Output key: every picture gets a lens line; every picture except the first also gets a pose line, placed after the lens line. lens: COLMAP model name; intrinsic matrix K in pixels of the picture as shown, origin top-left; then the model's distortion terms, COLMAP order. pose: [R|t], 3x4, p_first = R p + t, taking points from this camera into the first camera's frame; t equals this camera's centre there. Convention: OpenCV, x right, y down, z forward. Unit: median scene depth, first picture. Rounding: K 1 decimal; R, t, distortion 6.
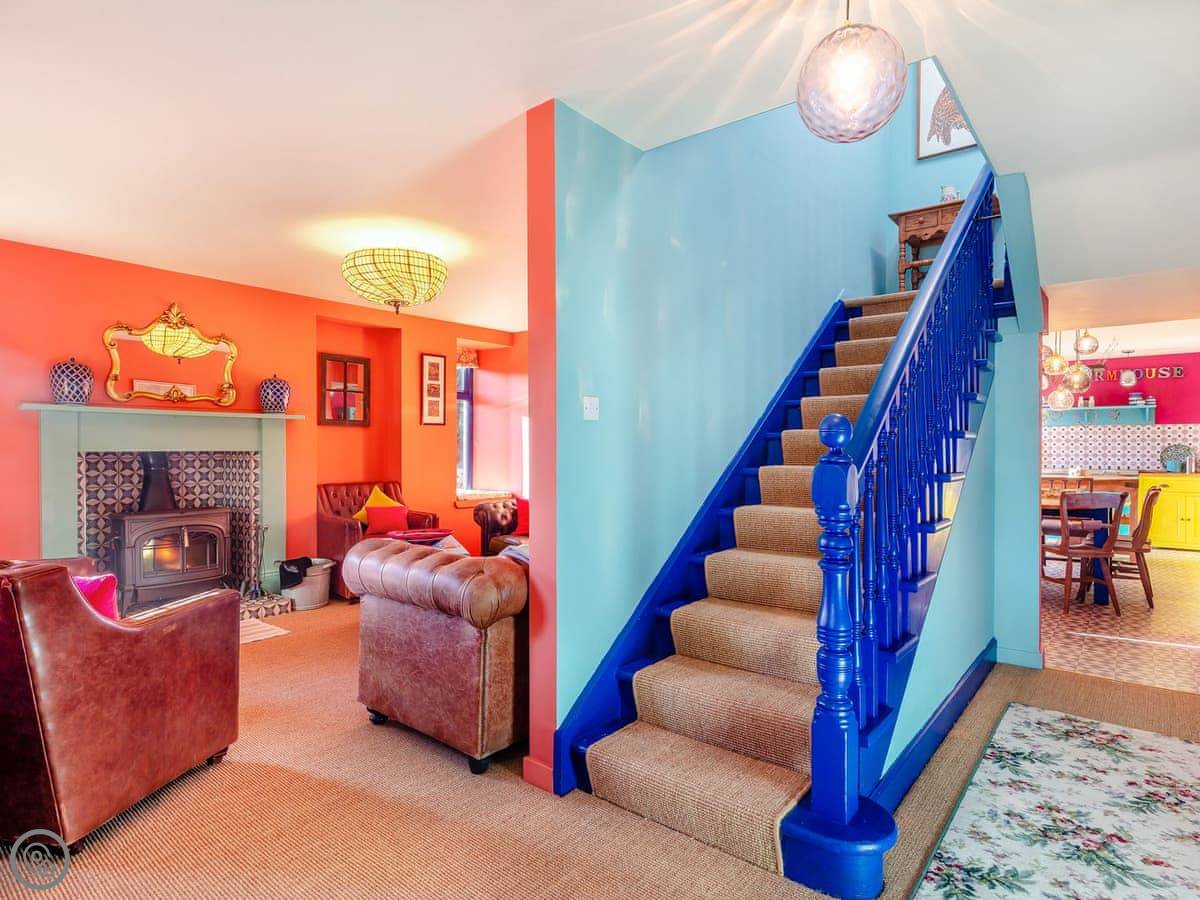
lens RADIAL K [[656.3, 0, 596.2], [0, 656.3, 449.5], [0, 0, 1]] dist [0.001991, -0.002218]
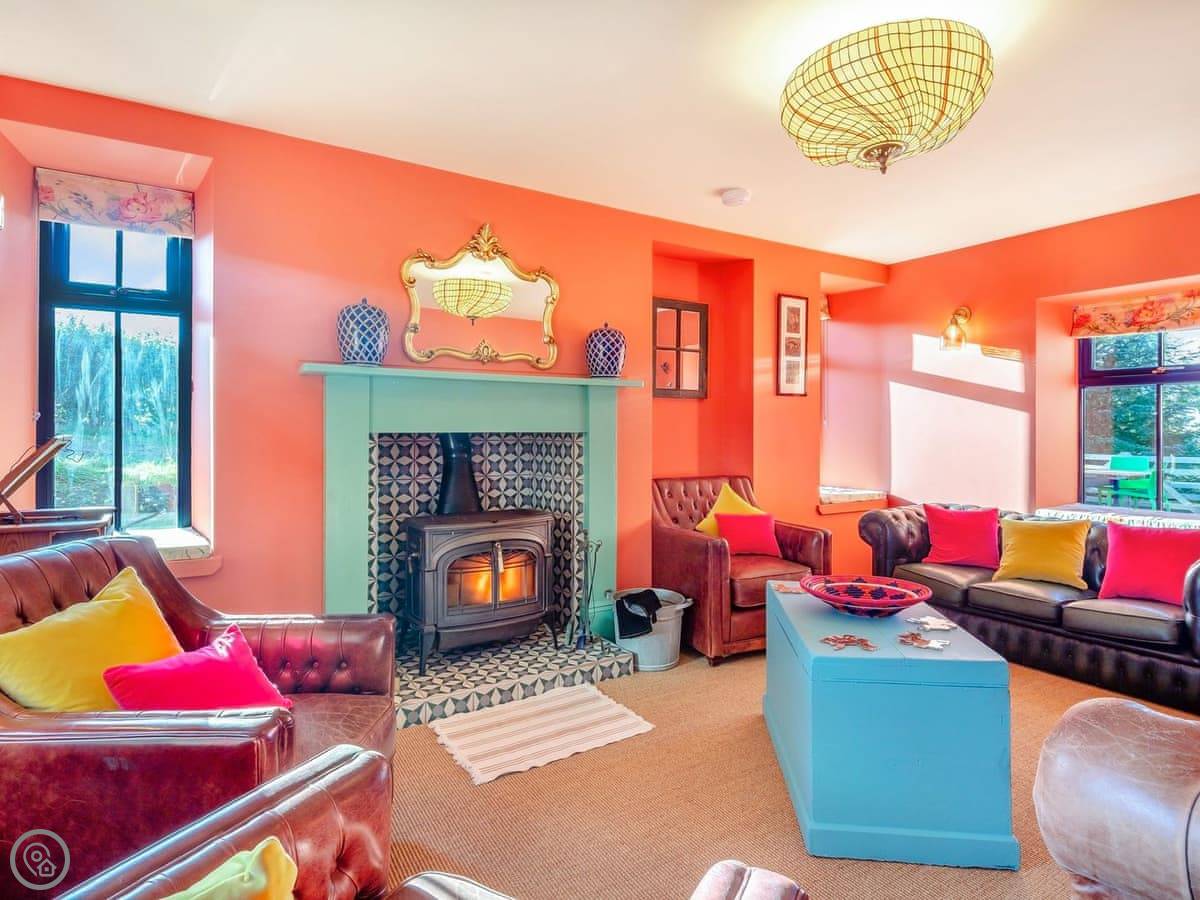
lens RADIAL K [[656.3, 0, 608.1], [0, 656.3, 421.1], [0, 0, 1]] dist [0.001991, -0.002218]
pose [[0.949829, 0.000631, -0.312768, -0.268129], [-0.004561, 0.999920, -0.011834, -0.001742], [0.312735, 0.012666, 0.949756, 0.337882]]
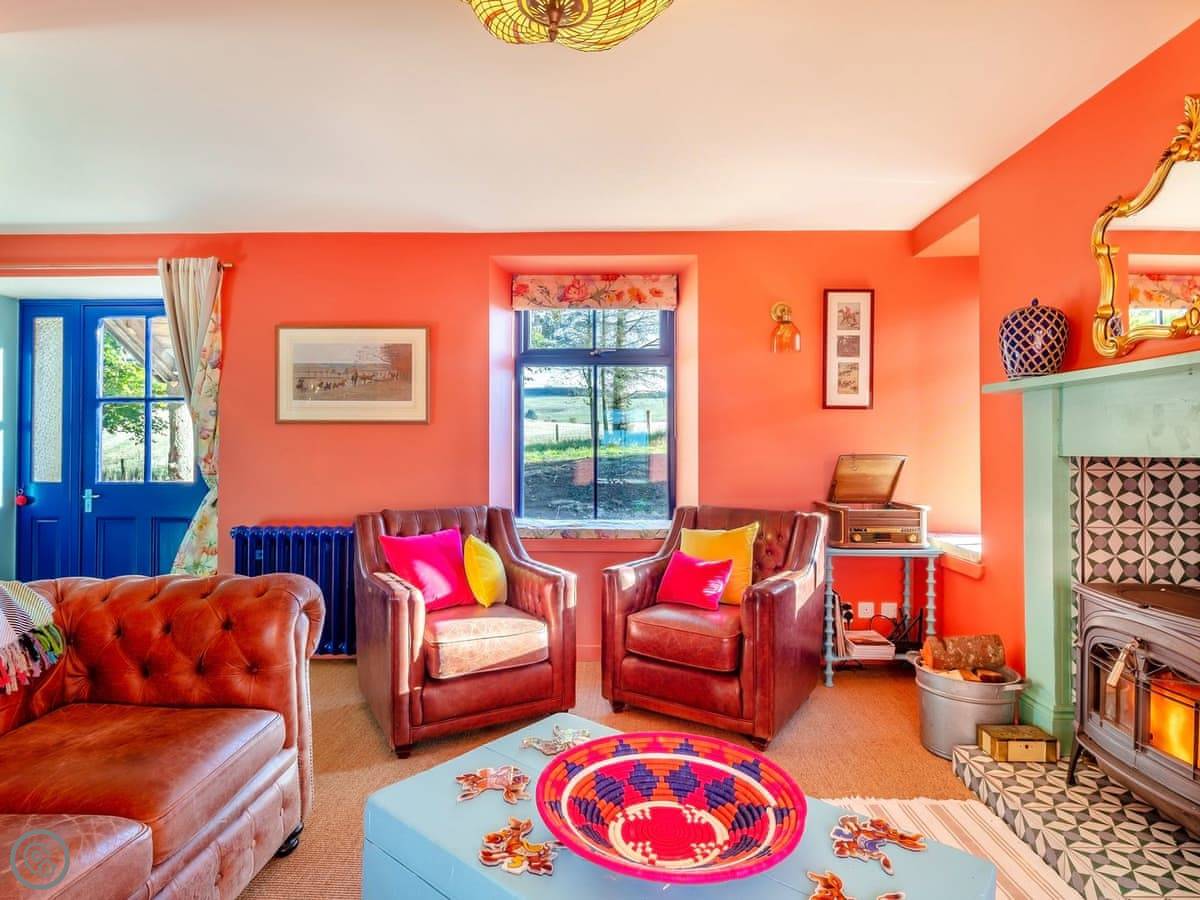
lens RADIAL K [[656.3, 0, 599.9], [0, 656.3, 440.3], [0, 0, 1]] dist [0.001991, -0.002218]
pose [[-0.776138, -0.013620, -0.630417, -0.087295], [-0.007872, 0.999898, -0.011911, -0.000402], [0.630514, -0.004282, -0.776166, 0.984432]]
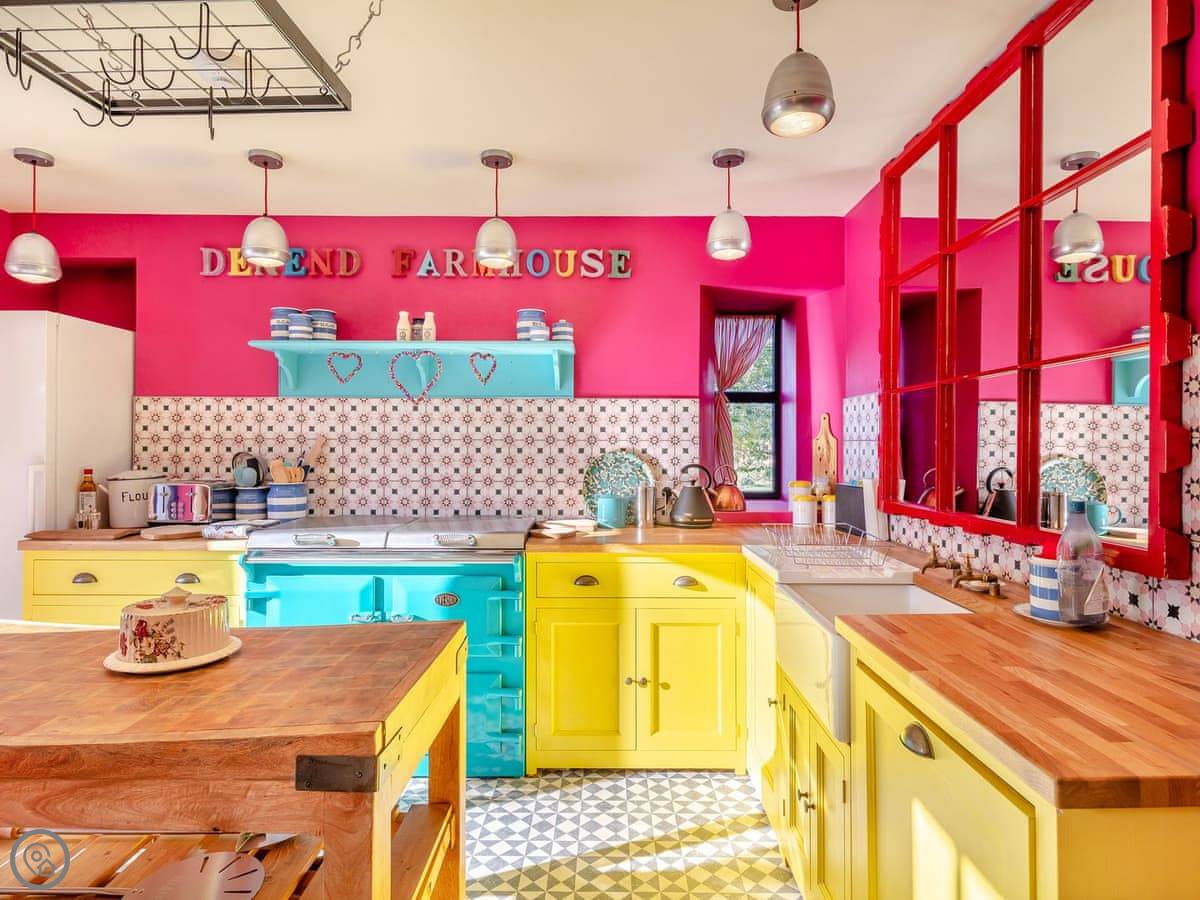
lens RADIAL K [[656.3, 0, 600.0], [0, 656.3, 428.1], [0, 0, 1]] dist [0.001991, -0.002218]
pose [[0.767237, 0.018519, 0.641096, 0.995494], [-0.000519, 0.999601, -0.028254, -0.017007], [-0.641363, 0.021345, 0.766940, 1.124101]]
